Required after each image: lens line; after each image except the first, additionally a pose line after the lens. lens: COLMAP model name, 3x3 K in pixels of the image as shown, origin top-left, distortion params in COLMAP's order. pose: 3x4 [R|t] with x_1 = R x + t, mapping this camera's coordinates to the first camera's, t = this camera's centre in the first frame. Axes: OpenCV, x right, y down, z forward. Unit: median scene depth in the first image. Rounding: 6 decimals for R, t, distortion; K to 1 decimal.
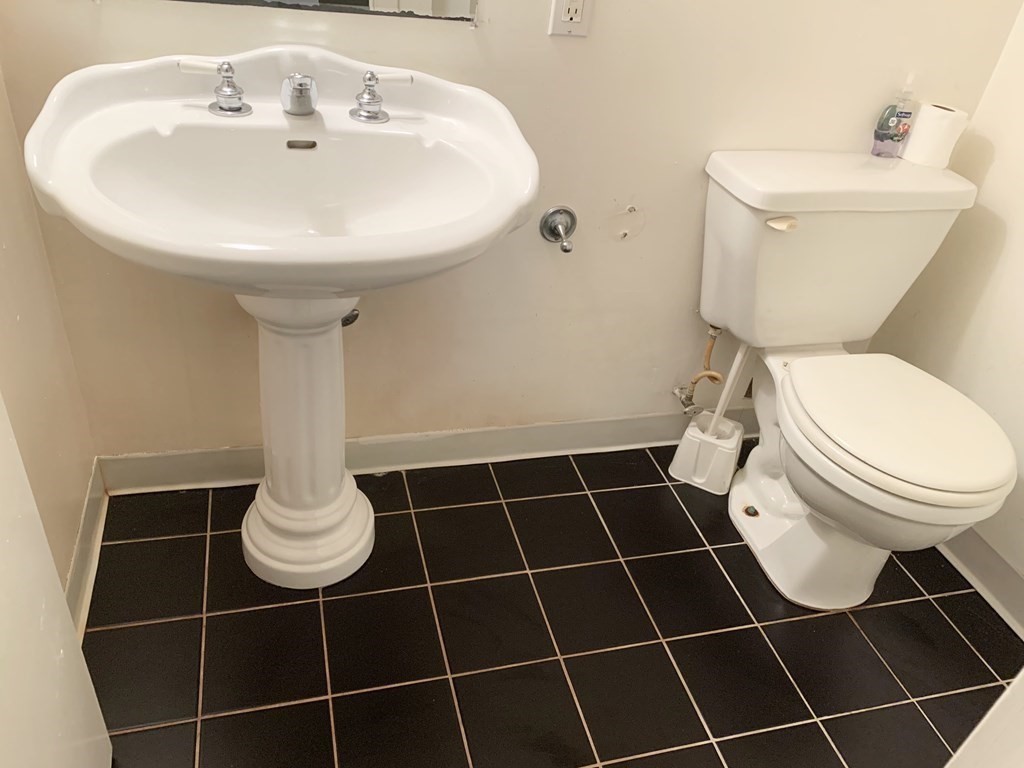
lens RADIAL K [[790.1, 0, 504.8], [0, 790.1, 389.8], [0, 0, 1]] dist [0.059068, -0.089628]
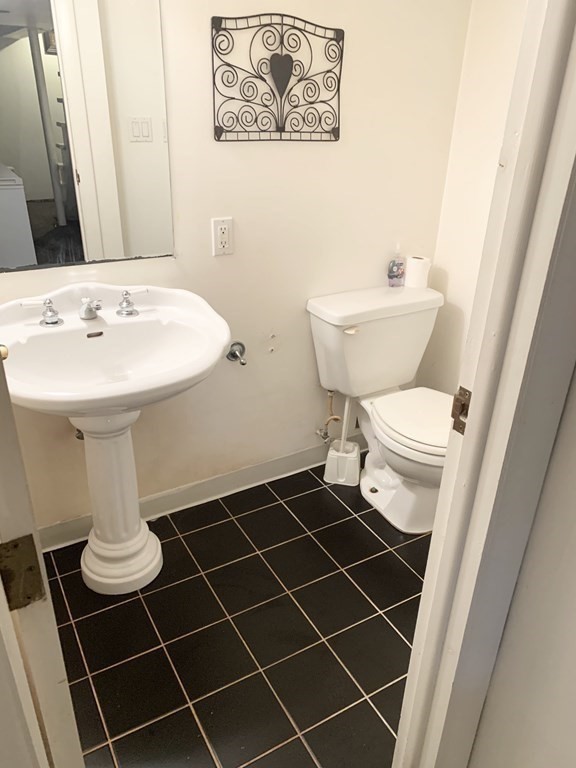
lens RADIAL K [[592.6, 0, 285.3], [0, 592.6, 384.2], [0, 0, 1]] dist [0.059068, -0.089628]
pose [[0.963525, -0.187342, 0.191110, -0.095887], [0.212281, 0.969873, -0.119514, 0.048915], [-0.162962, 0.155724, 0.974266, -0.320076]]
